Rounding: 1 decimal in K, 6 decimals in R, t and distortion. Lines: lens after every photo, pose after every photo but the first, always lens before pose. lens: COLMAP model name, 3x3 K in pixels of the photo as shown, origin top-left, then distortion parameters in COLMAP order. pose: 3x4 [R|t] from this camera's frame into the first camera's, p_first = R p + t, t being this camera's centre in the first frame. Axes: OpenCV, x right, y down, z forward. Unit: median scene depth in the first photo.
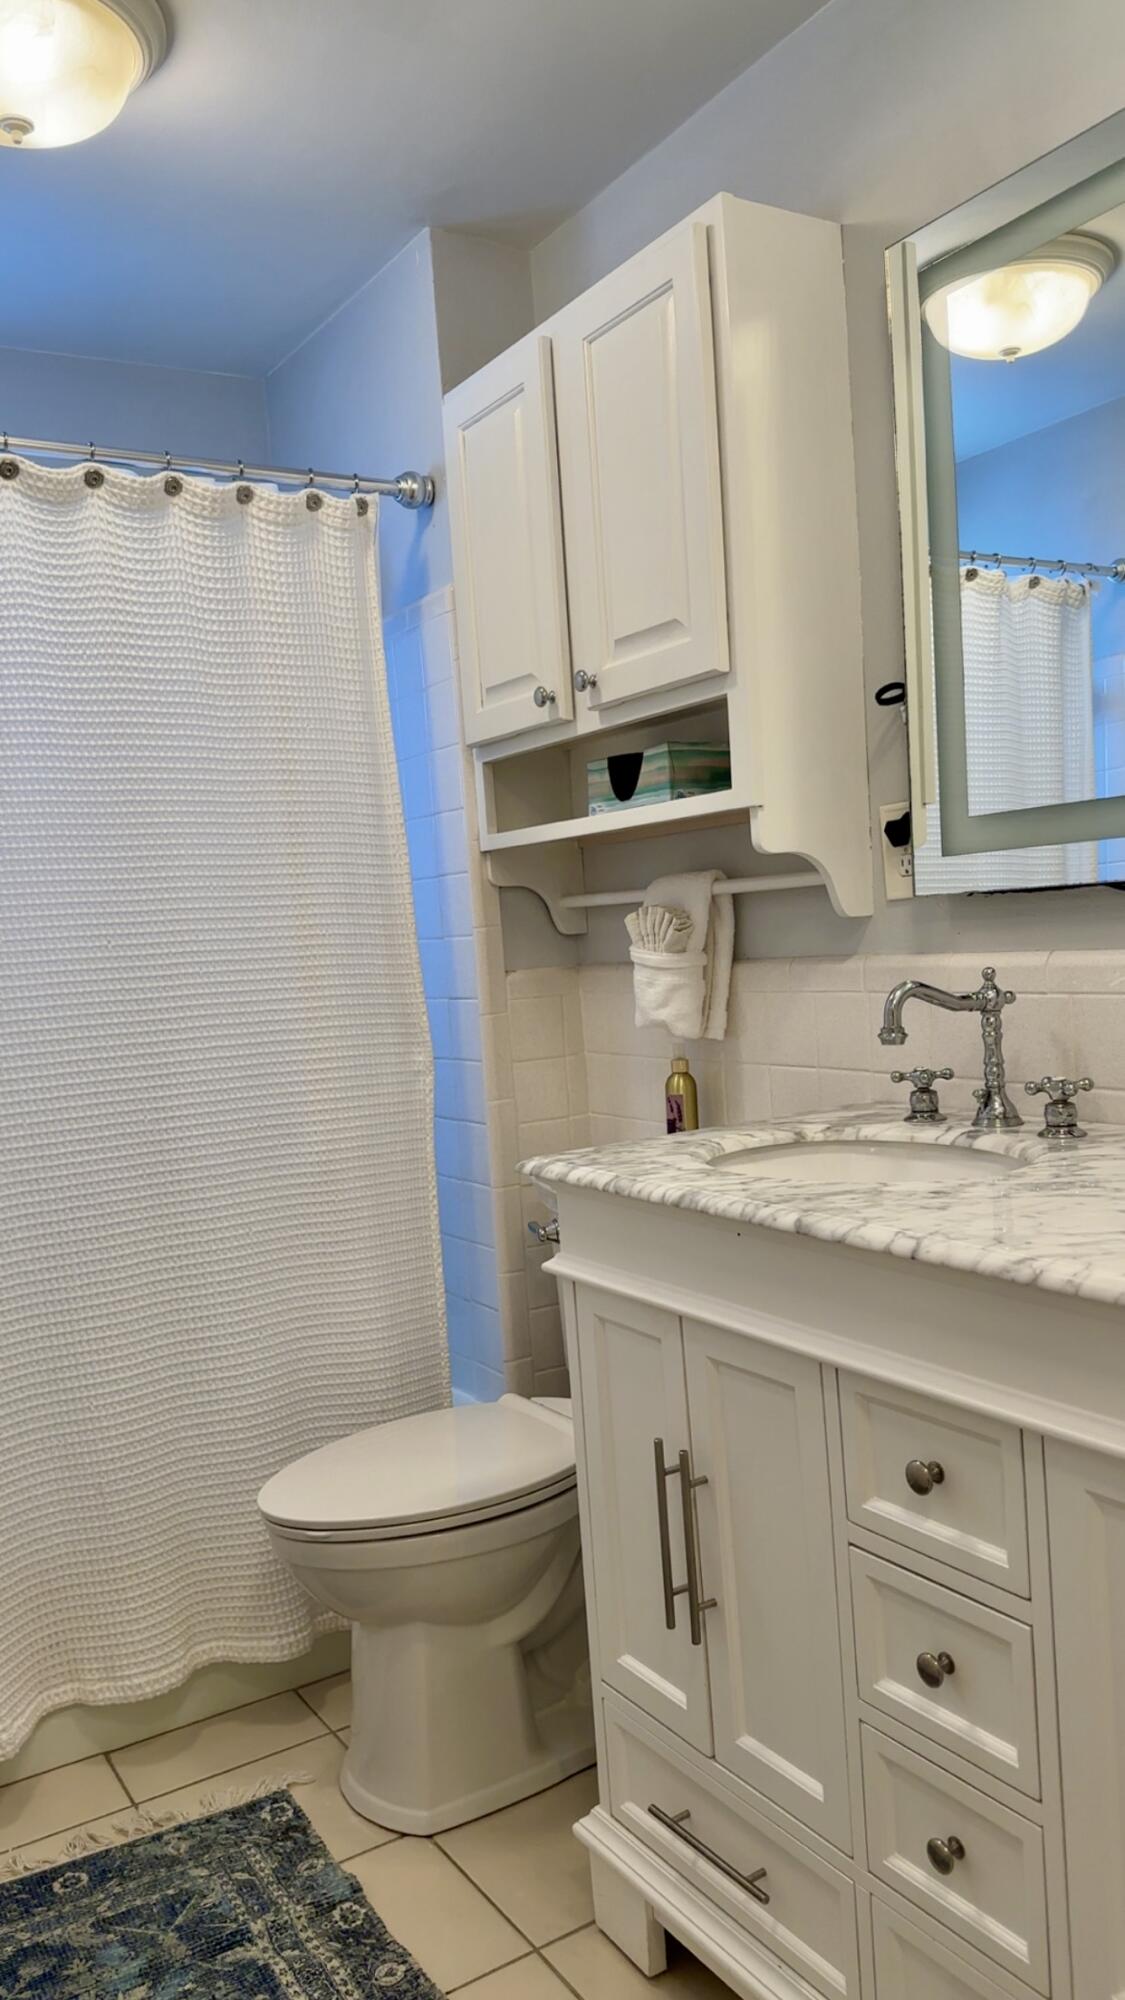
lens RADIAL K [[1514.6, 0, 563.4], [0, 1514.6, 1021.8], [0, 0, 1]] dist [0.064311, -0.067644]
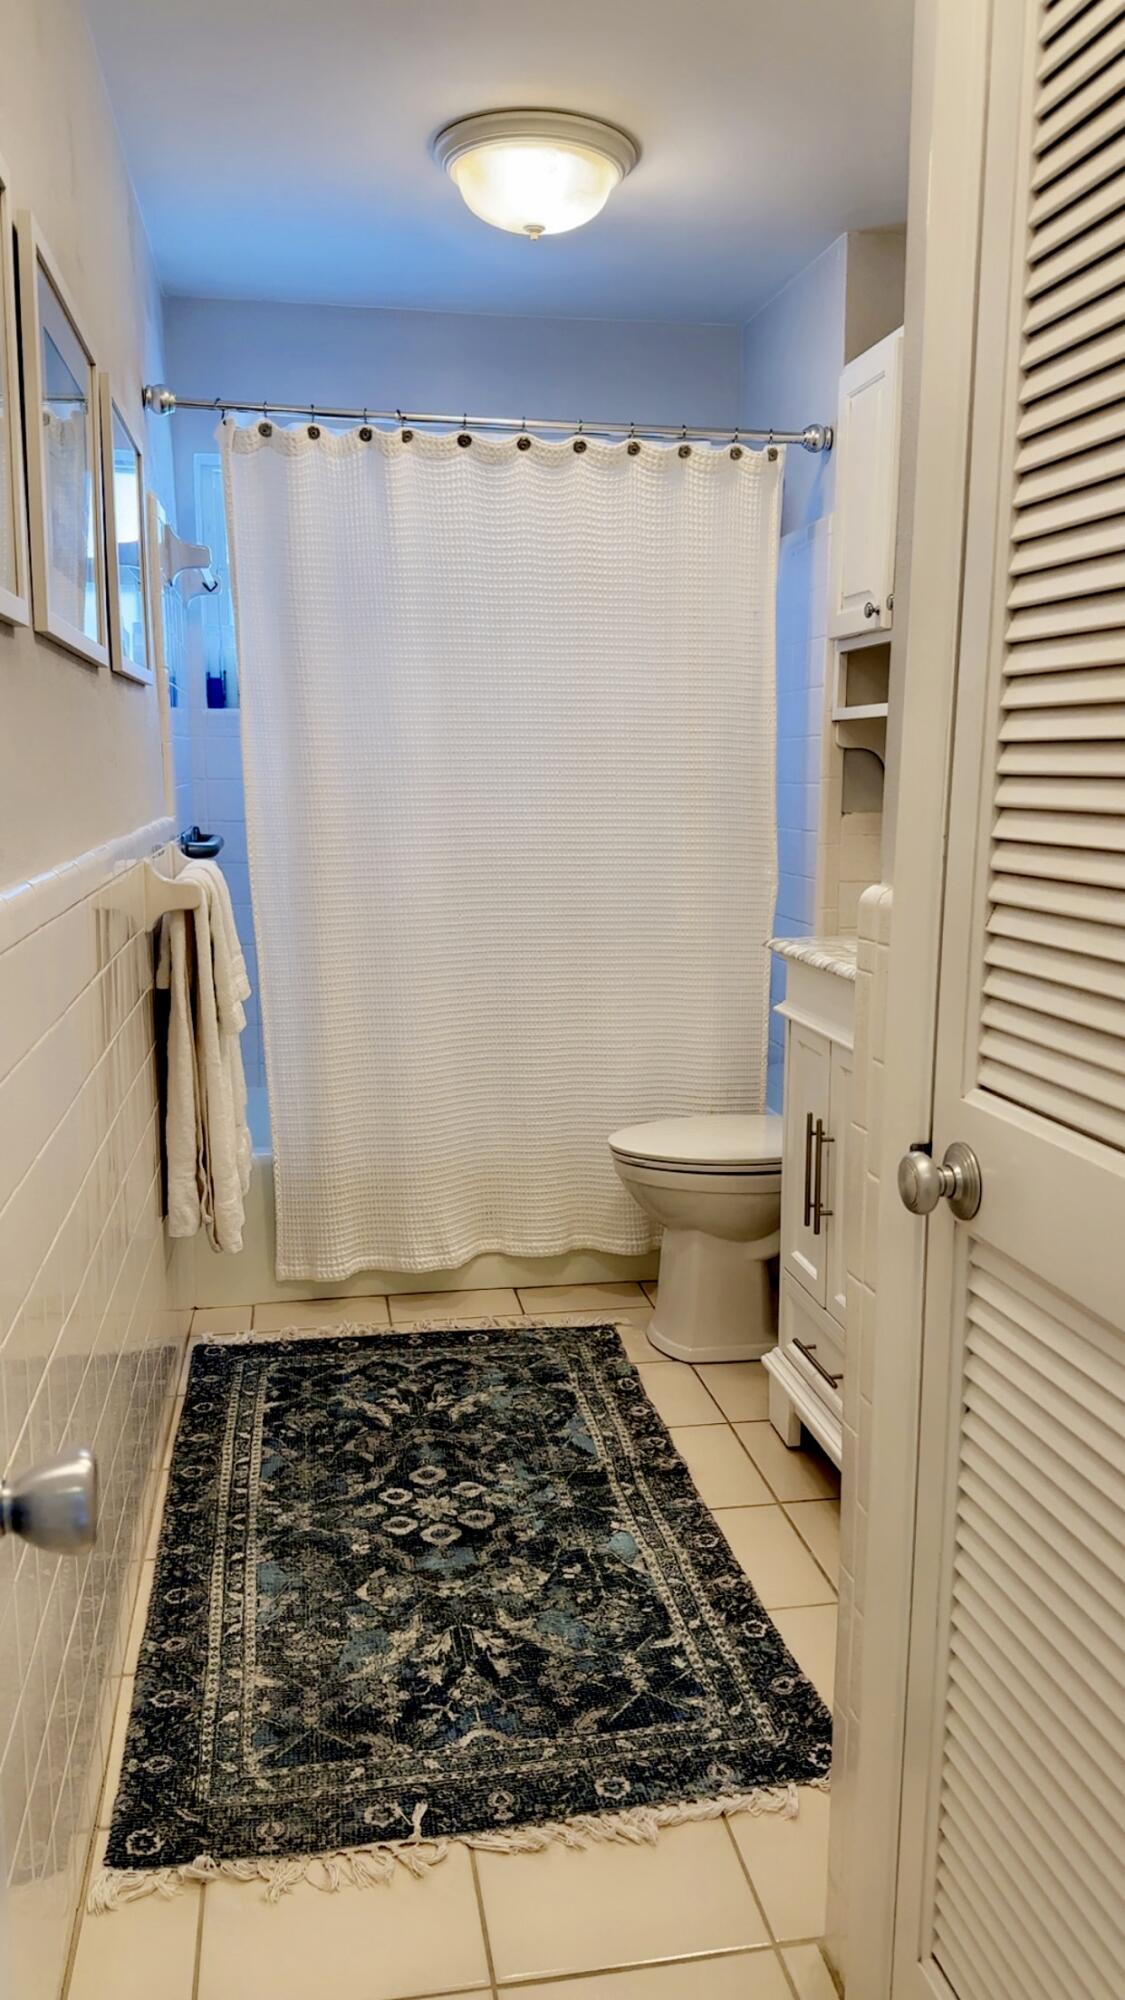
lens RADIAL K [[1493.4, 0, 566.0], [0, 1493.4, 1016.2], [0, 0, 1]] dist [0.129807, -0.227336]
pose [[0.927942, 0.128177, -0.349991, 0.279437], [-0.086919, 0.987536, 0.131214, -0.009499], [0.362447, -0.091338, 0.927518, -0.427119]]
